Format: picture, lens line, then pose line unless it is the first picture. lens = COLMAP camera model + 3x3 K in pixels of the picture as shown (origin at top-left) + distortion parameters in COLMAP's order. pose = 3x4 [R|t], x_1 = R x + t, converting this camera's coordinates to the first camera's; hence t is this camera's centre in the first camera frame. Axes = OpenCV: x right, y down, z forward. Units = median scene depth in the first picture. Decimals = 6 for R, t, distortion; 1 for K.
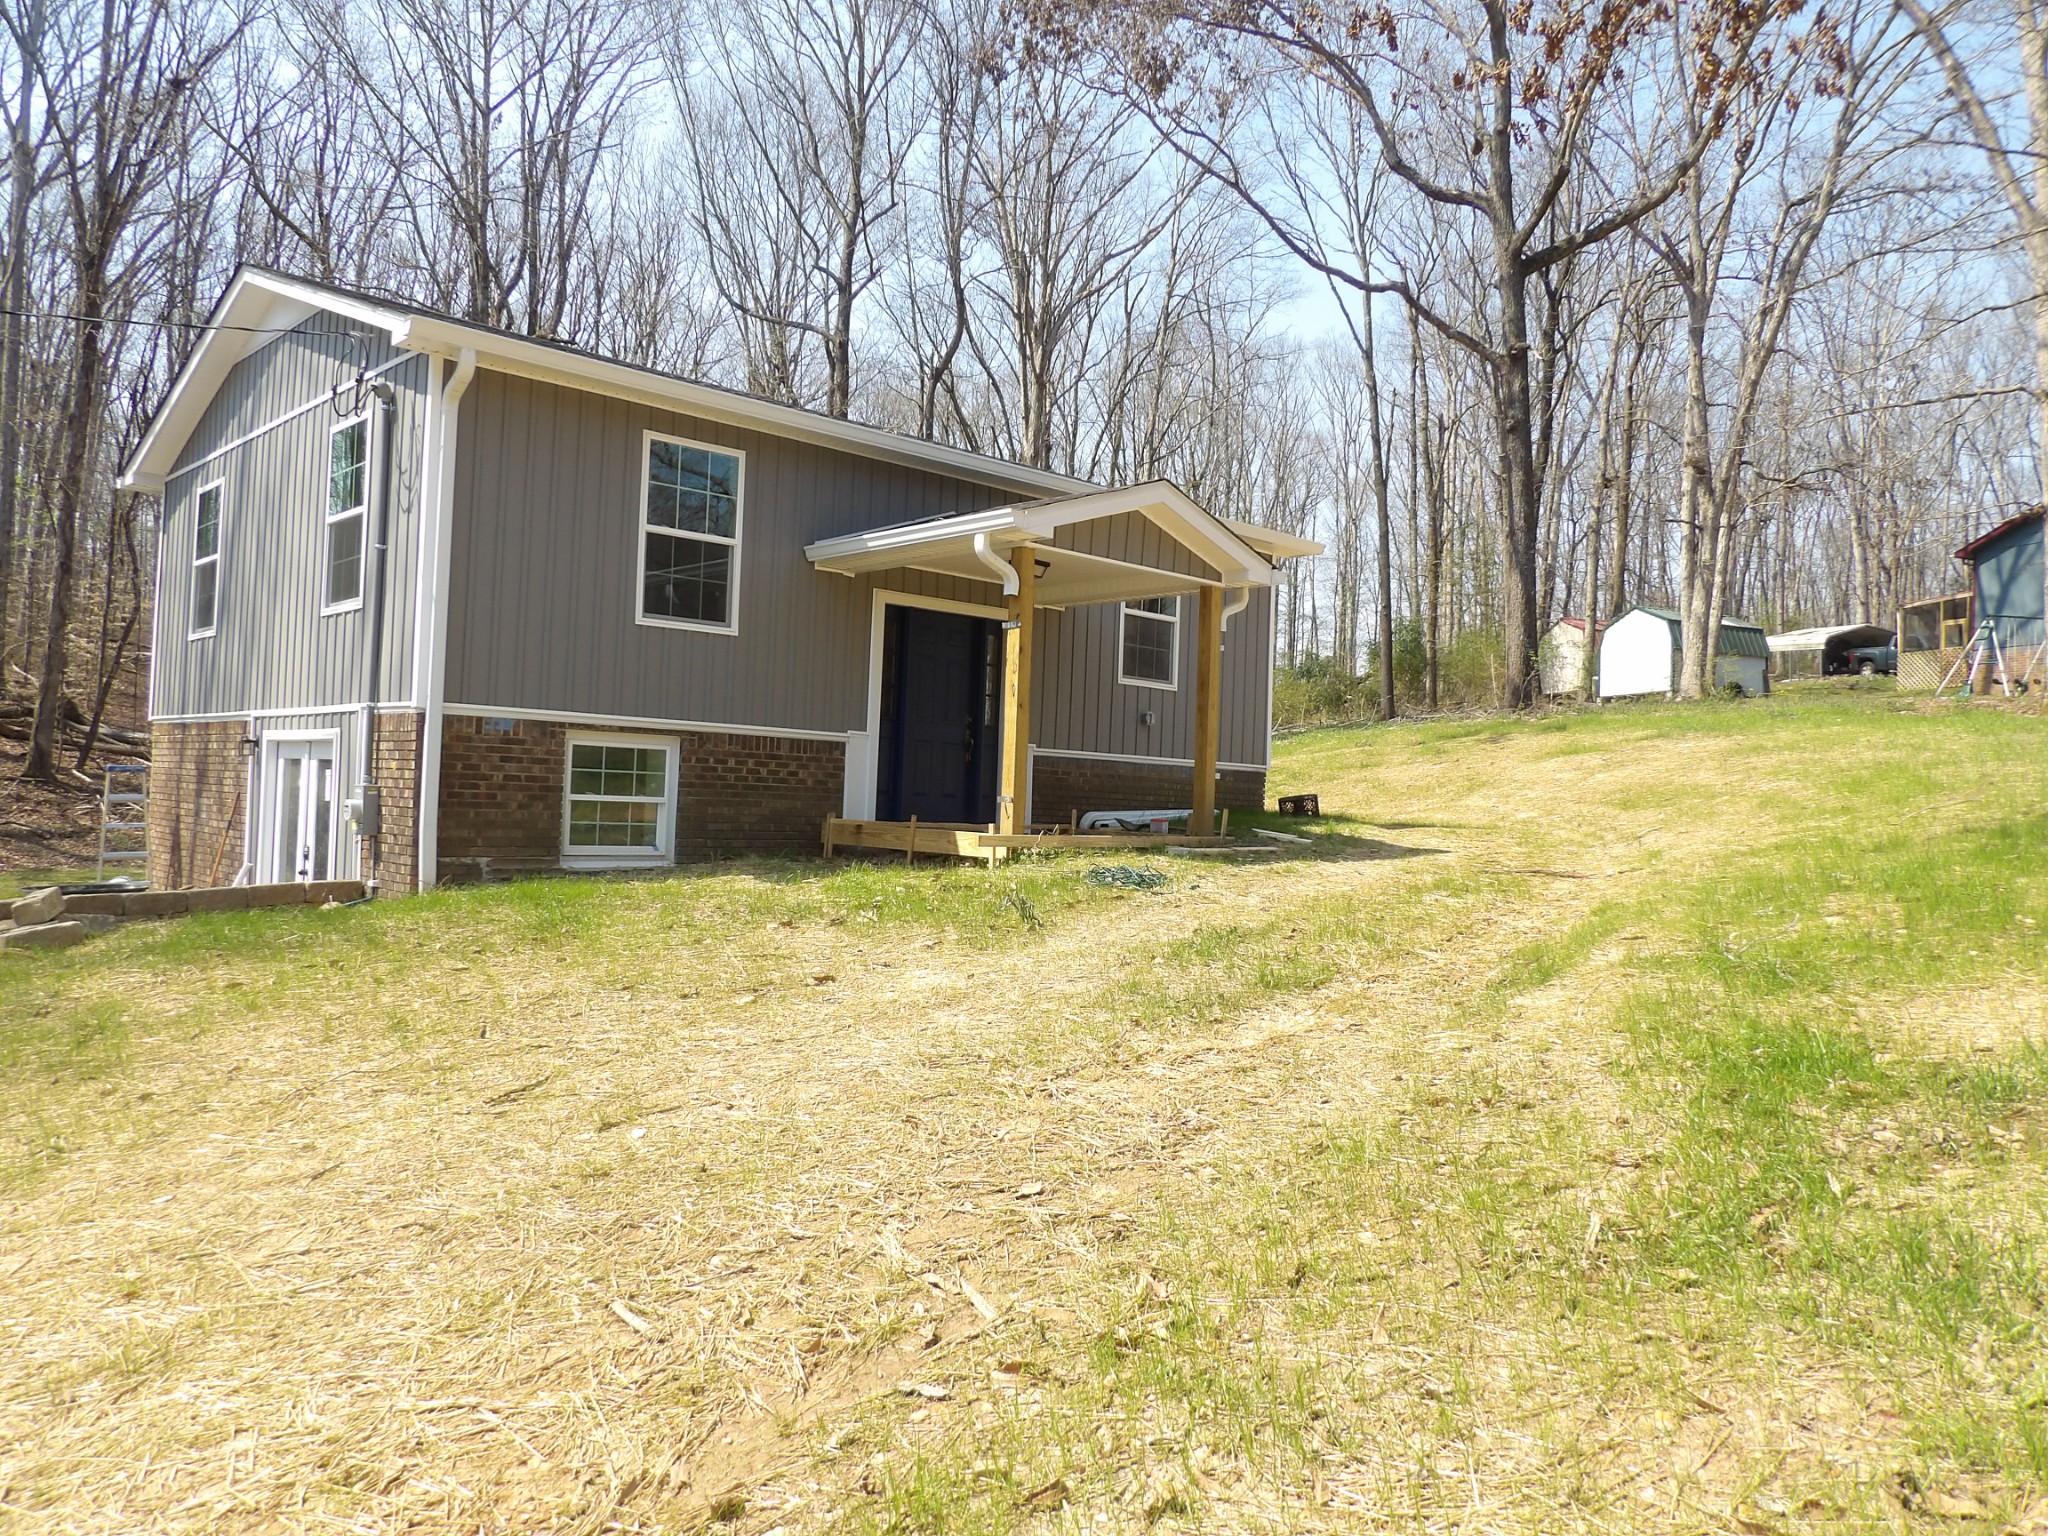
lens RADIAL K [[1466.7, 0, 1020.5], [0, 1466.7, 762.3], [0, 0, 1]] dist [-0.032839, 0.046387]
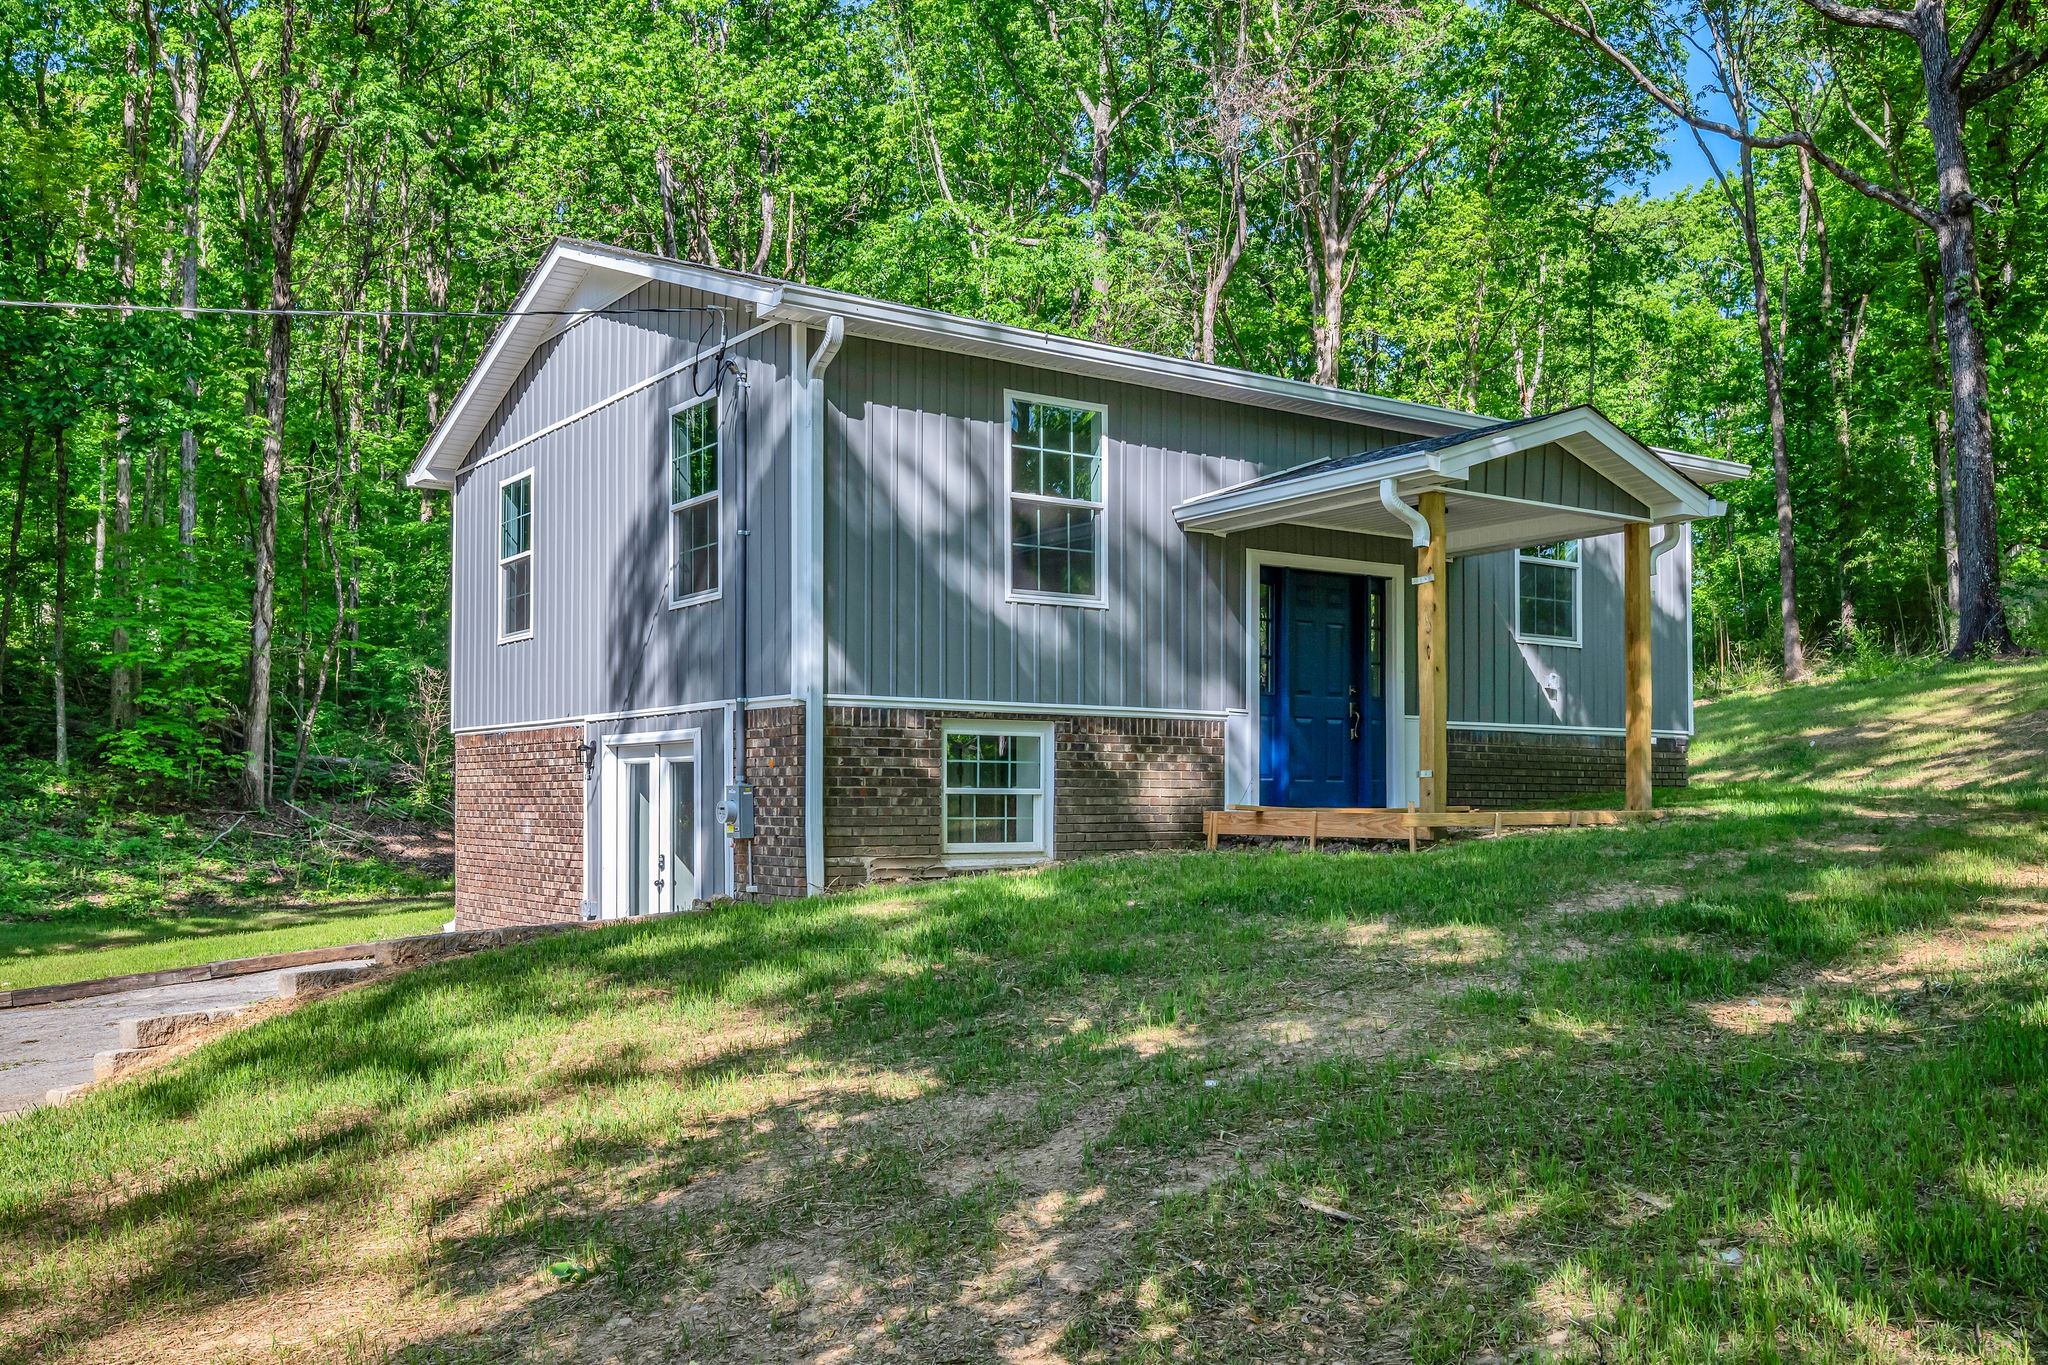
lens RADIAL K [[1759.2, 0, 1056.1], [0, 1759.2, 758.7], [0, 0, 1]] dist [0.041654, -0.002702]
pose [[0.990075, -0.040371, -0.134619, -0.081241], [0.040549, 0.999177, -0.001424, 0.007208], [0.134566, -0.004049, 0.990896, -0.089651]]
